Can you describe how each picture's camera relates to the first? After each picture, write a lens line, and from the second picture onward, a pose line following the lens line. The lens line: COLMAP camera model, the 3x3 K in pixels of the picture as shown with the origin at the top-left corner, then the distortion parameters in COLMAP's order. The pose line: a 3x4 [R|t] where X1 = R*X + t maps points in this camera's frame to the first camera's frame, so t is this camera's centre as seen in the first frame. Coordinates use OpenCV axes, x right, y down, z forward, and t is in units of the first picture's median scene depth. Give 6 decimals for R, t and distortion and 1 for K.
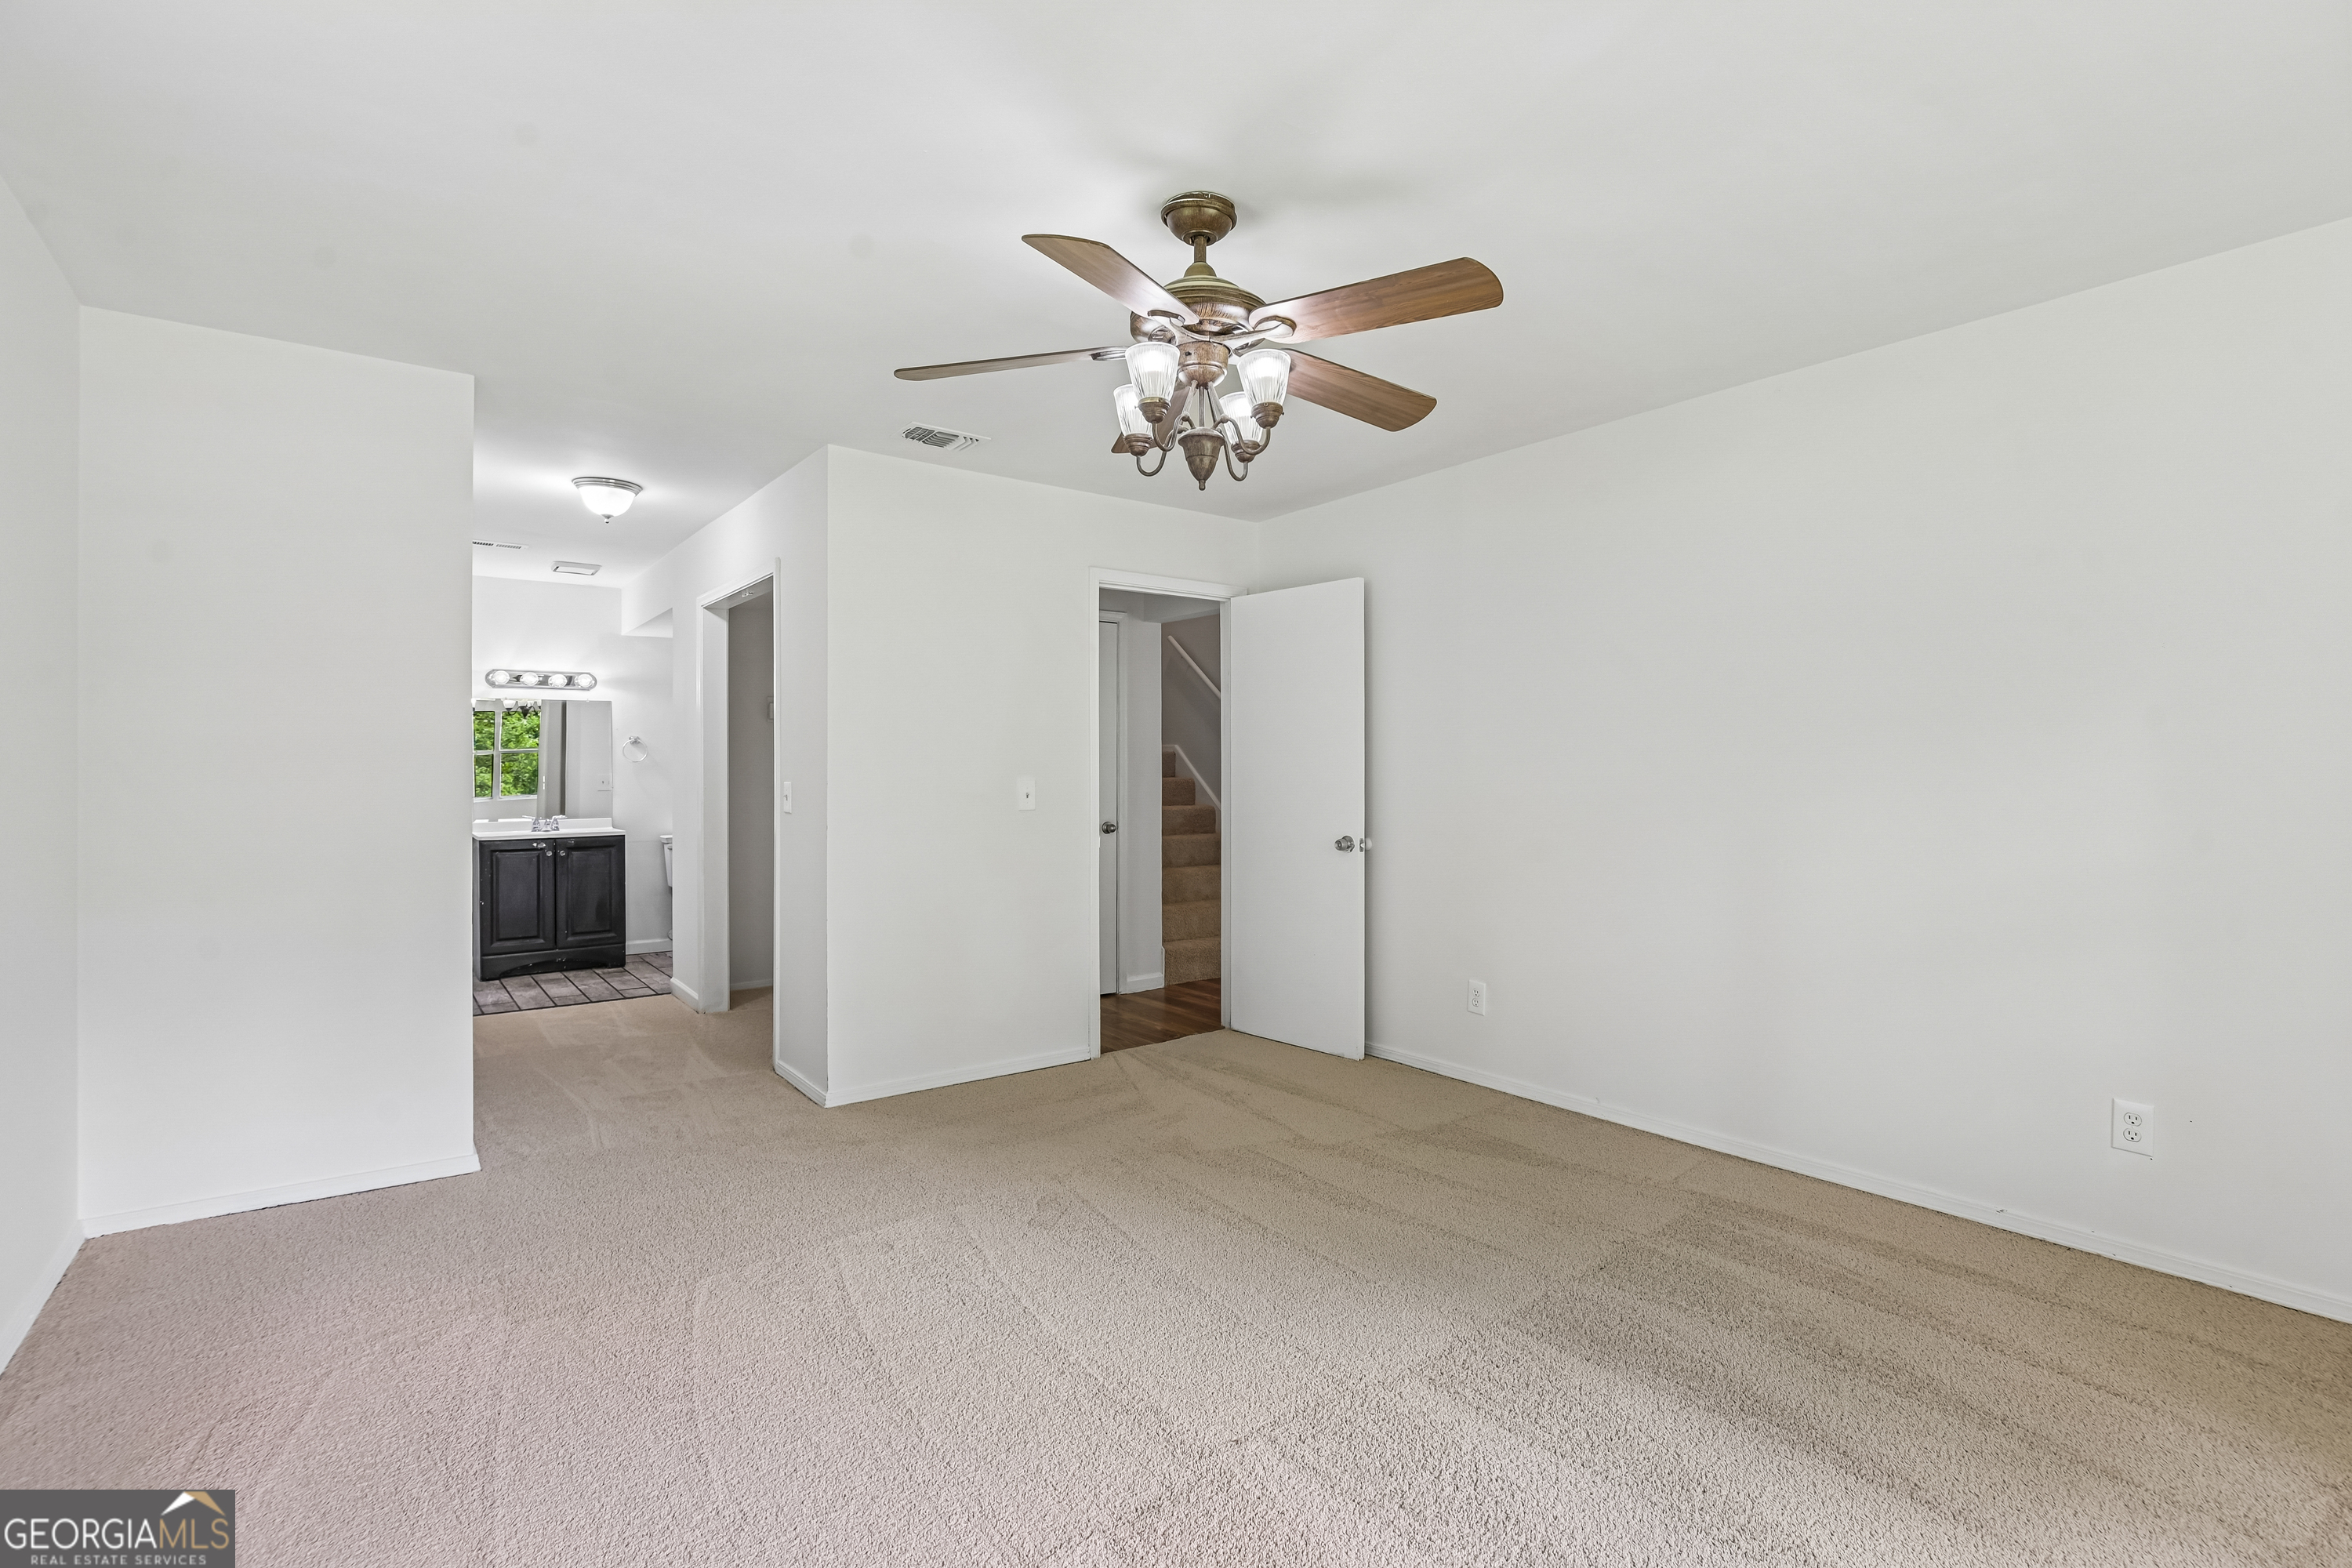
lens RADIAL K [[1081.8, 0, 1193.5], [0, 1081.8, 770.3], [0, 0, 1]] dist [-0.013323, -0.003470]
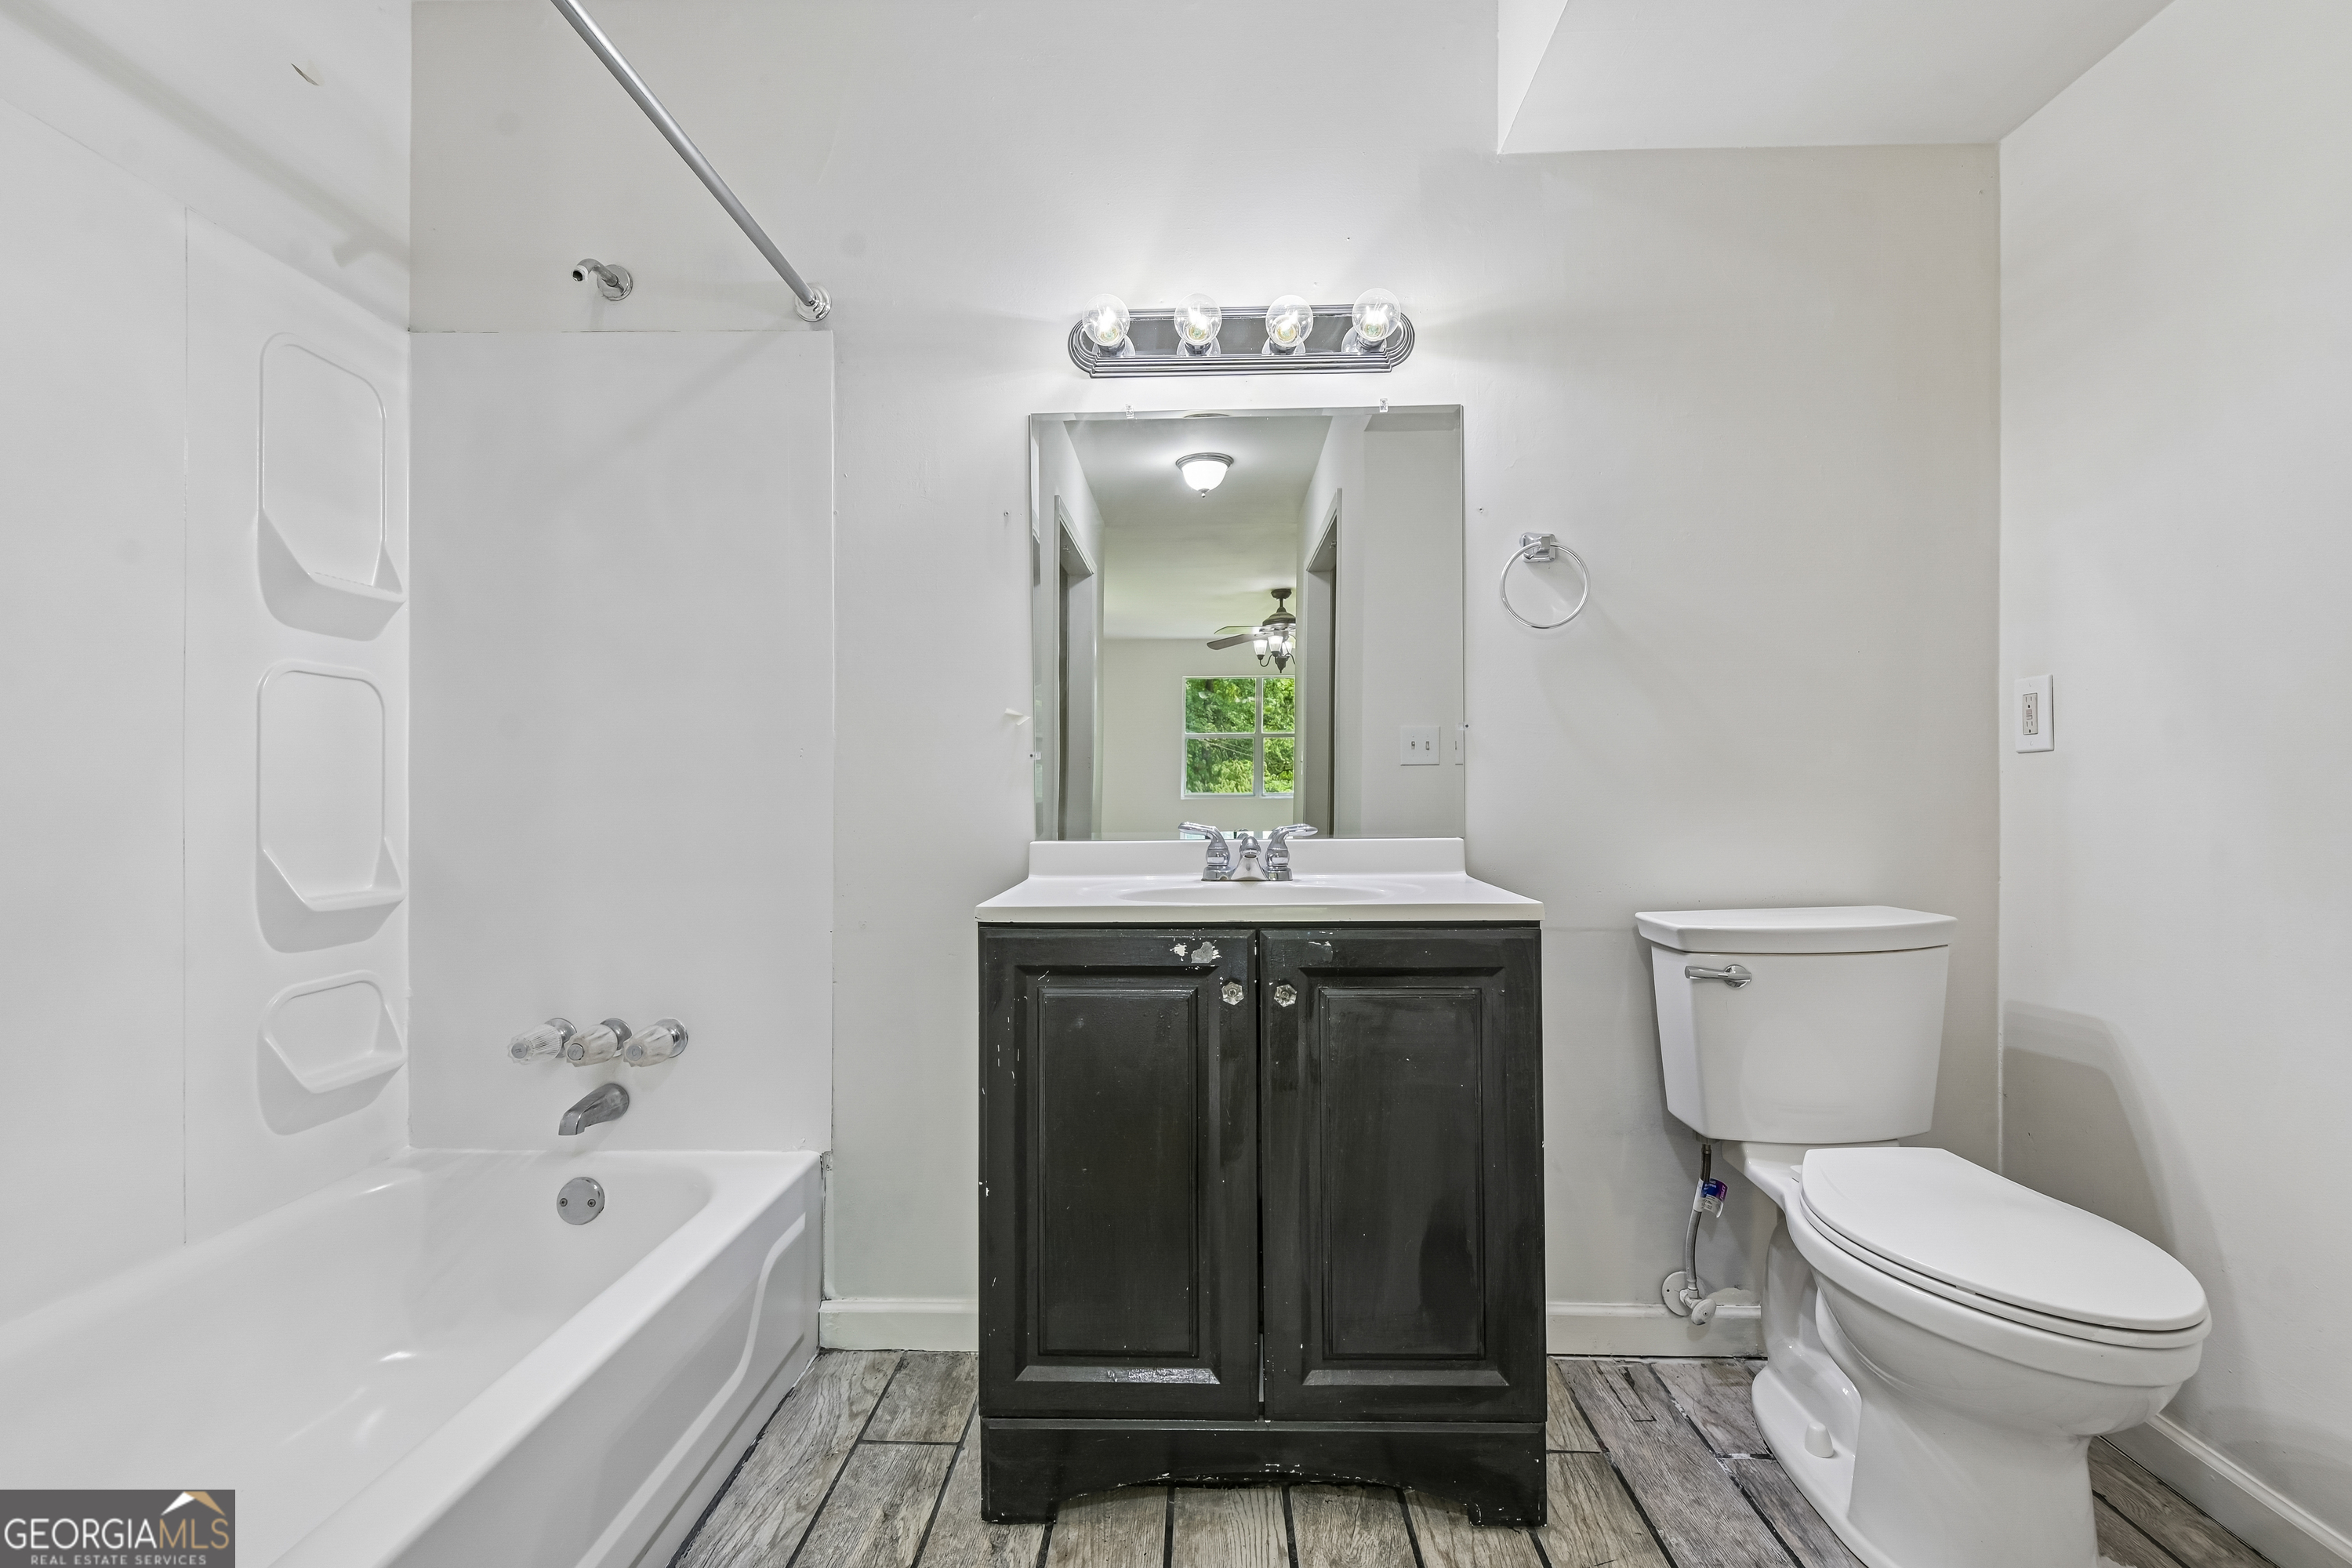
lens RADIAL K [[1081.8, 0, 1199.0], [0, 1081.8, 795.1], [0, 0, 1]] dist [-0.013323, -0.003470]
pose [[0.784193, -0.000216, -0.620517, -0.450023], [0.001109, 0.999999, 0.001054, 0.034941], [0.620516, -0.001515, 0.784192, 0.792237]]
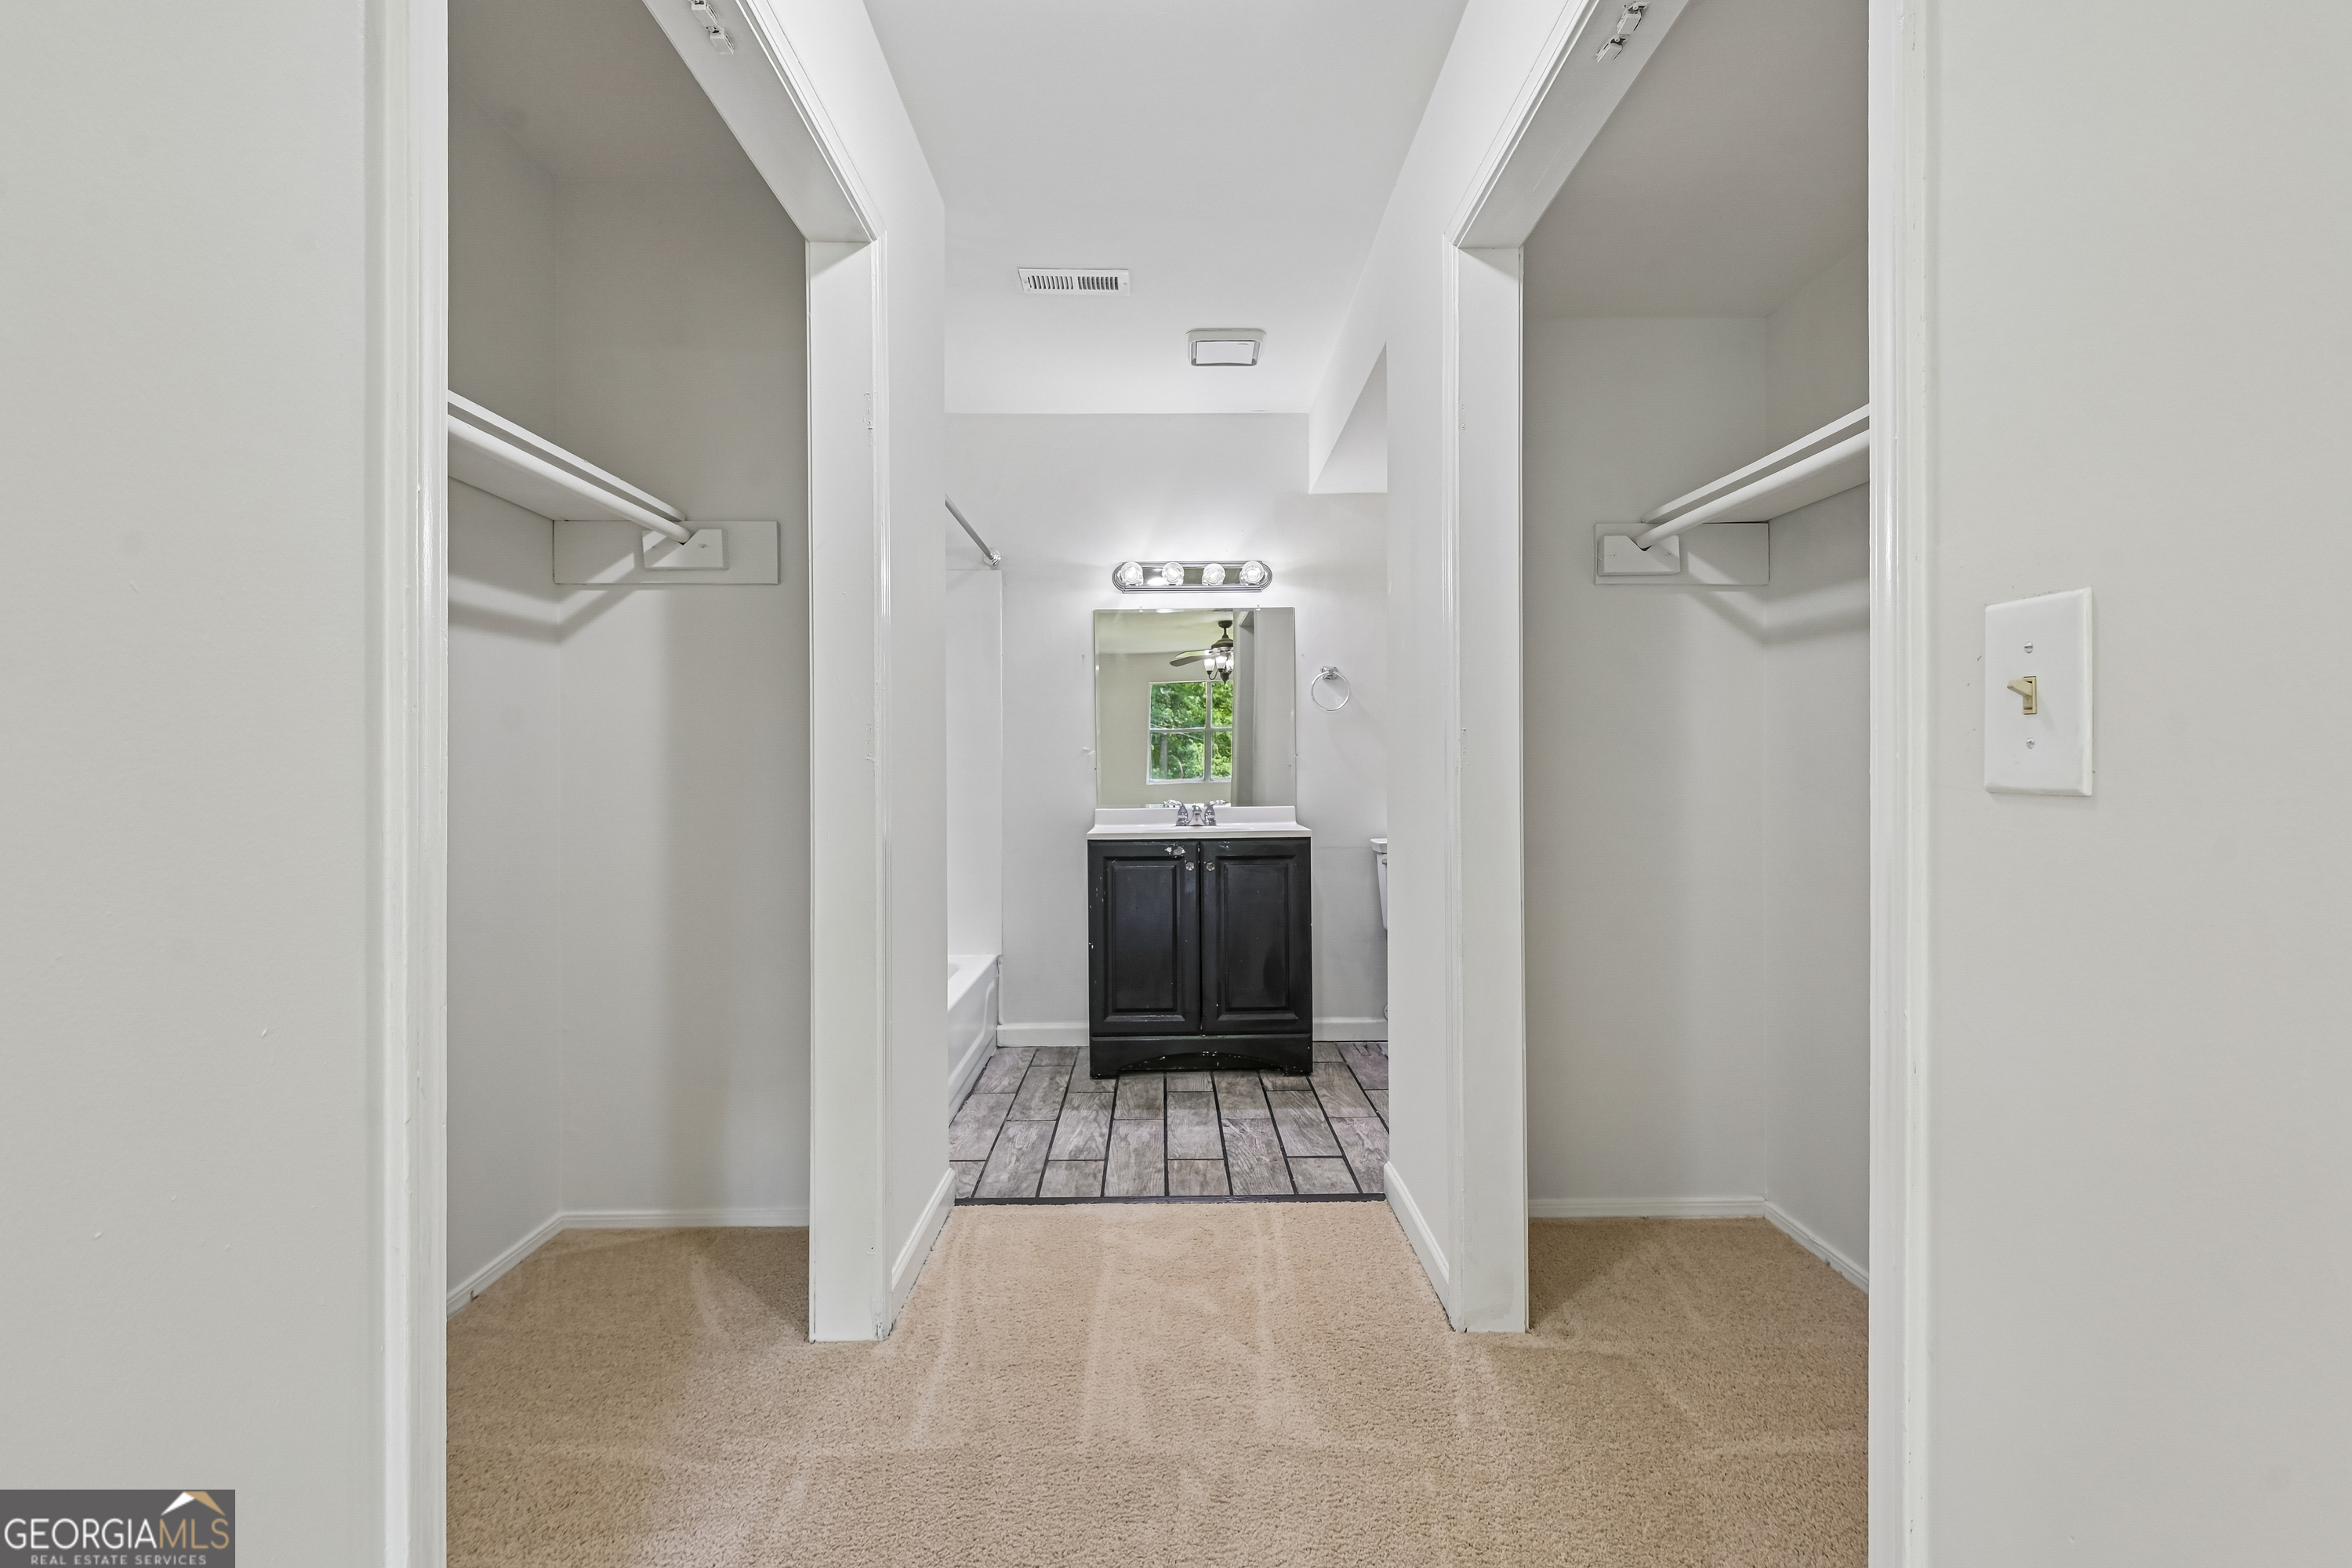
lens RADIAL K [[1081.8, 0, 1220.2], [0, 1081.8, 783.6], [0, 0, 1]] dist [-0.013323, -0.003470]
pose [[0.820401, 0.004372, -0.571773, -0.250132], [0.004451, 0.999892, 0.014032, 0.024749], [0.571772, -0.014056, 0.820292, 0.521748]]
